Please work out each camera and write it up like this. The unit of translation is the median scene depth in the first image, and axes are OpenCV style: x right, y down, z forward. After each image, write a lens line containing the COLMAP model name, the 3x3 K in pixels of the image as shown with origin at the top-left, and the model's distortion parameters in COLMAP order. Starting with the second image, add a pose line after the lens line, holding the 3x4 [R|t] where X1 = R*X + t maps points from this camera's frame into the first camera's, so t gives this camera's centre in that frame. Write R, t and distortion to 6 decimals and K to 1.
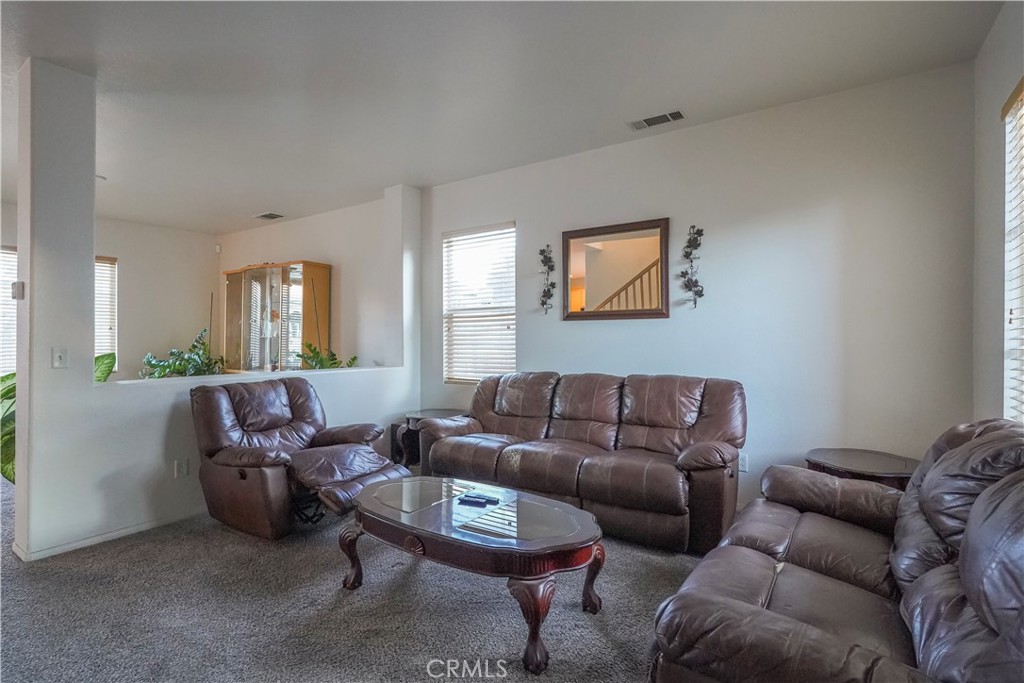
lens RADIAL K [[496.0, 0, 510.7], [0, 496.0, 344.6], [0, 0, 1]] dist [-0.012142, 0.007339]
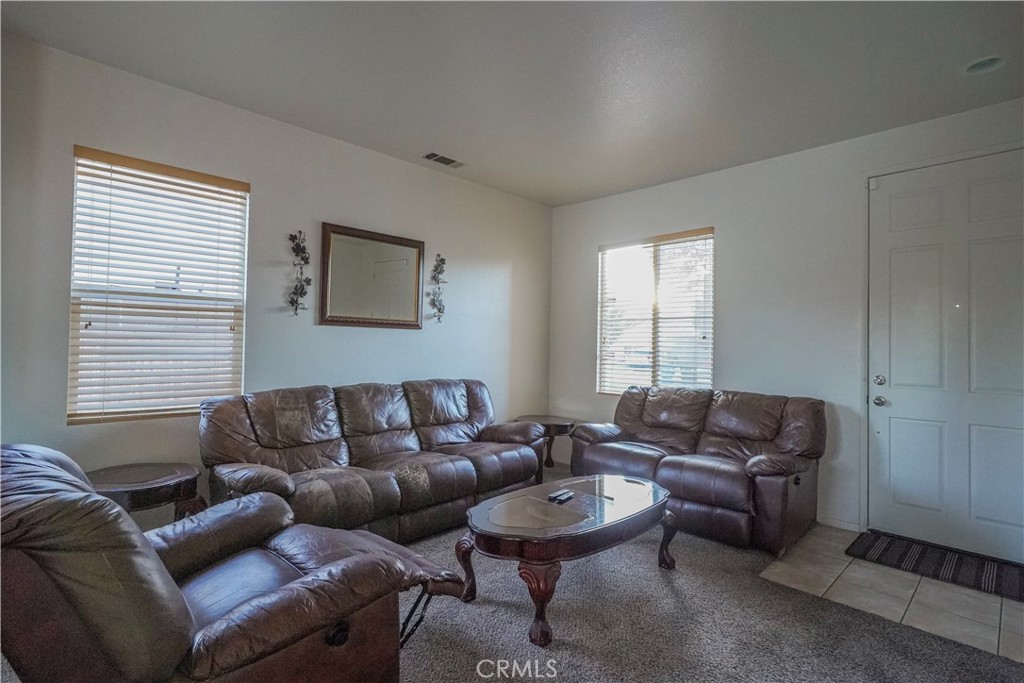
lens RADIAL K [[496.0, 0, 506.5], [0, 496.0, 338.5], [0, 0, 1]] dist [-0.012142, 0.007339]
pose [[0.192618, 0.014178, 0.981171, -0.702335], [-0.016048, 0.999807, -0.011297, -0.021932], [-0.981143, -0.013570, 0.192809, 0.543828]]
